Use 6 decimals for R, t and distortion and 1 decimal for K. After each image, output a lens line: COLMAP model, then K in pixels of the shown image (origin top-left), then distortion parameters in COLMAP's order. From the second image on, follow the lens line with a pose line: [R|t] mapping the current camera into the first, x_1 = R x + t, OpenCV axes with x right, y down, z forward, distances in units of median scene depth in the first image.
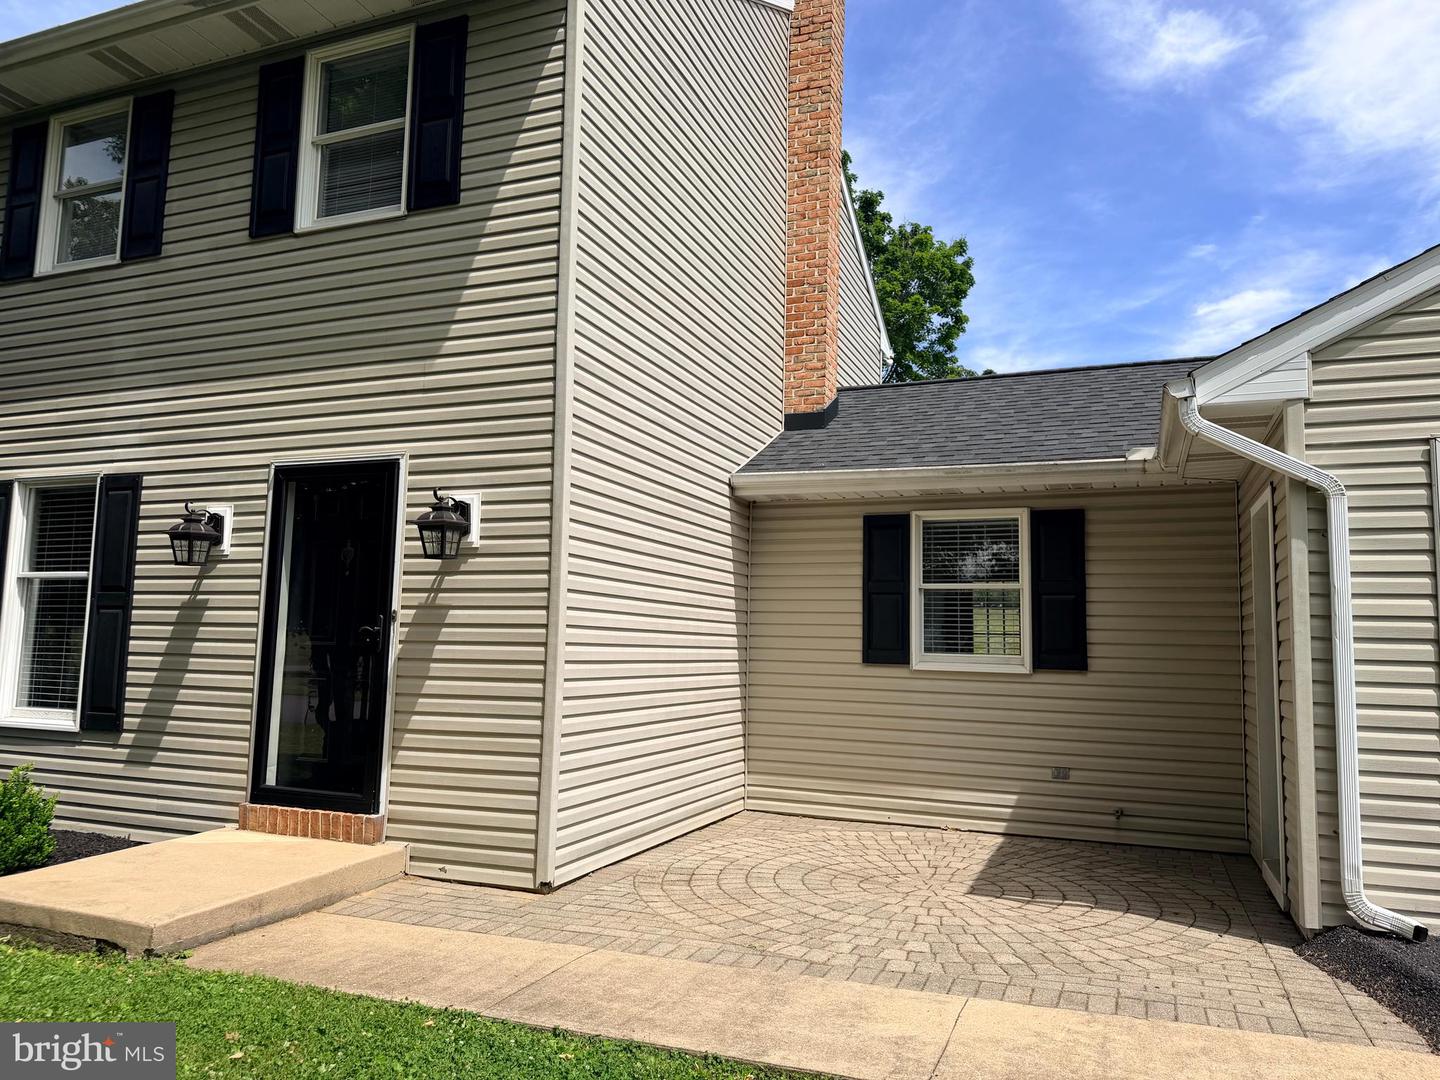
lens RADIAL K [[989.2, 0, 720.0], [0, 989.2, 540.0], [0, 0, 1]] dist [0.128817, -0.155627]
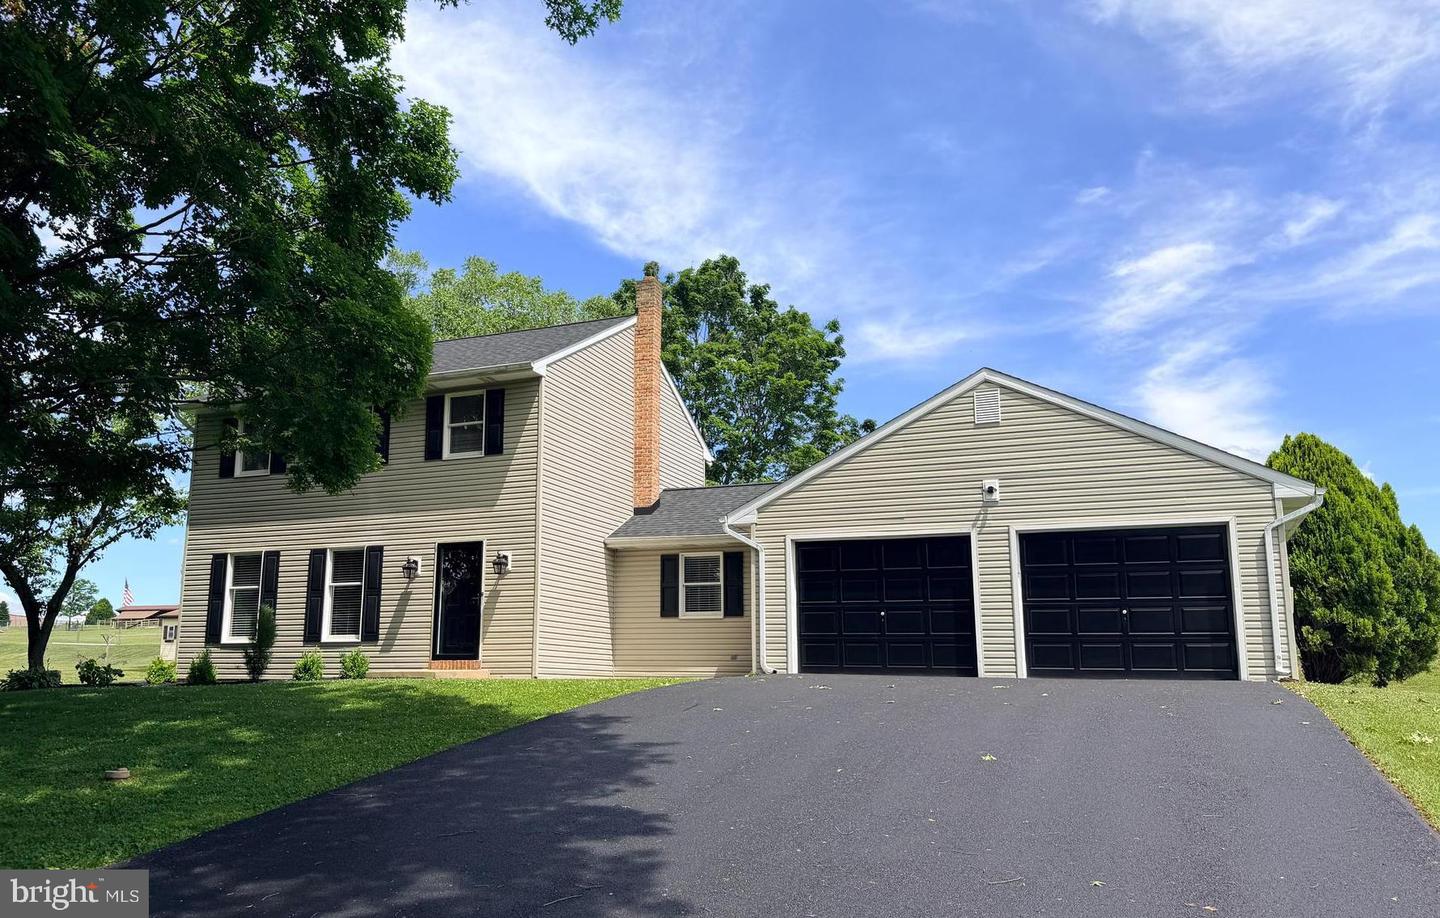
lens RADIAL K [[1168.2, 0, 631.5], [0, 1168.2, 462.7], [0, 0, 1]] dist [0.065253, -0.000805]
pose [[0.998871, -0.019403, -0.043361, 0.244718], [0.015566, 0.996075, -0.087128, -0.002601], [0.044882, 0.086355, 0.995253, -2.203549]]
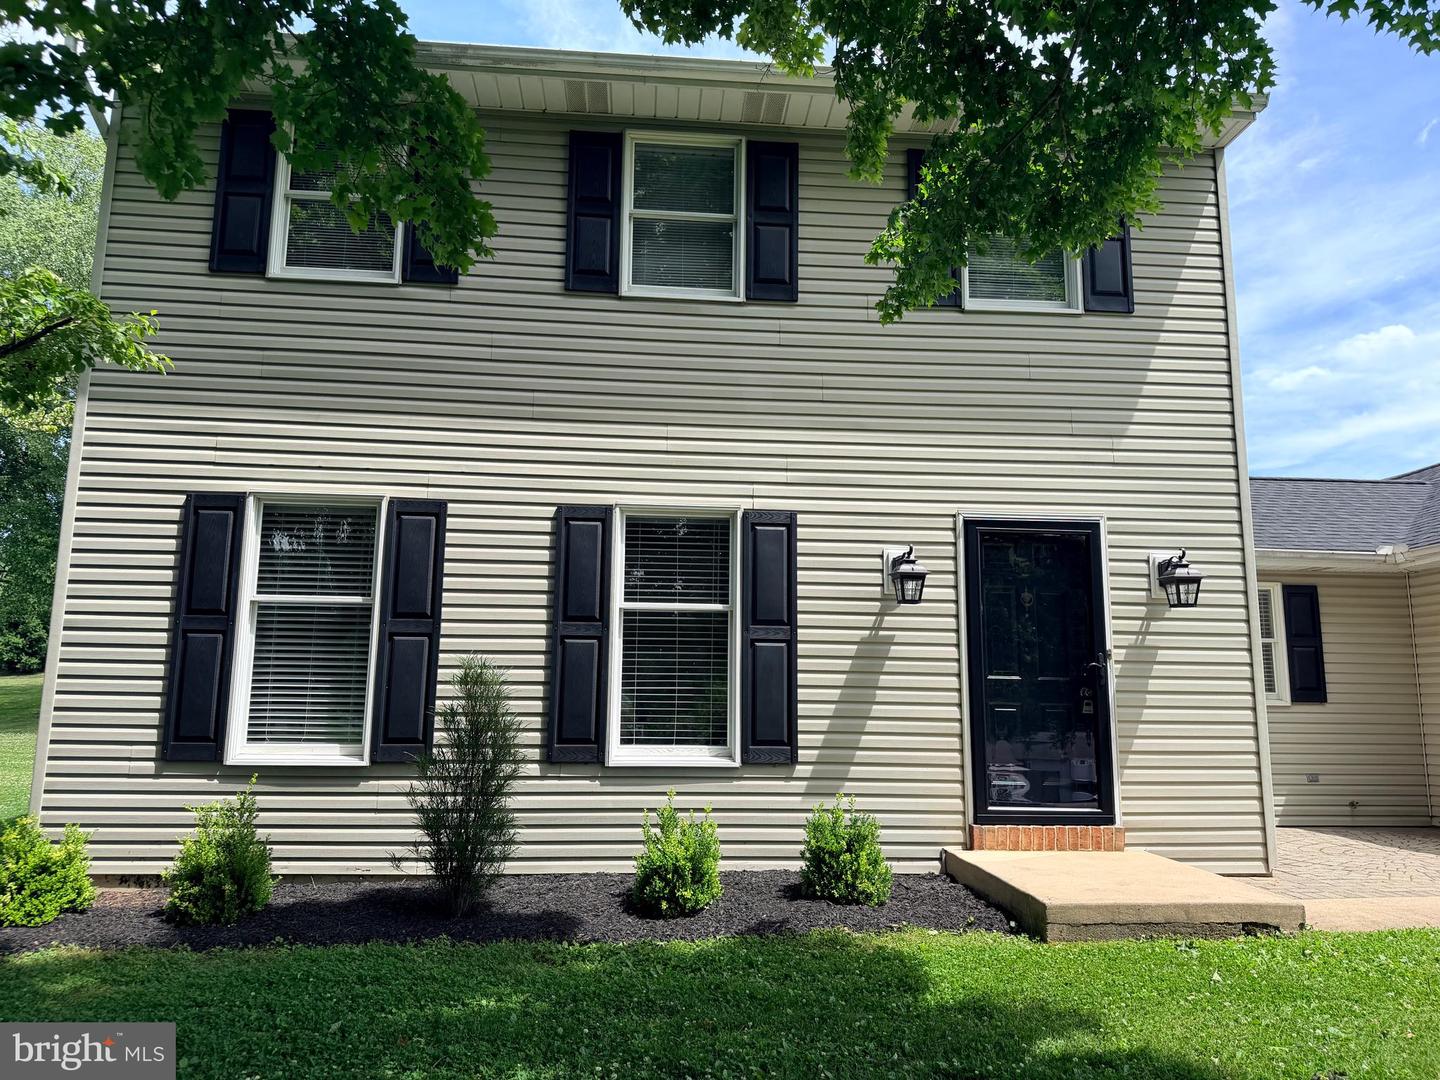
lens RADIAL K [[996.9, 0, 712.4], [0, 996.9, 551.5], [0, 0, 1]] dist [0.033568, -0.003449]
pose [[0.895441, 0.059419, 0.441197, -1.132117], [-0.040735, 0.997831, -0.051711, 0.031832], [-0.443313, 0.028333, 0.895919, 0.137515]]
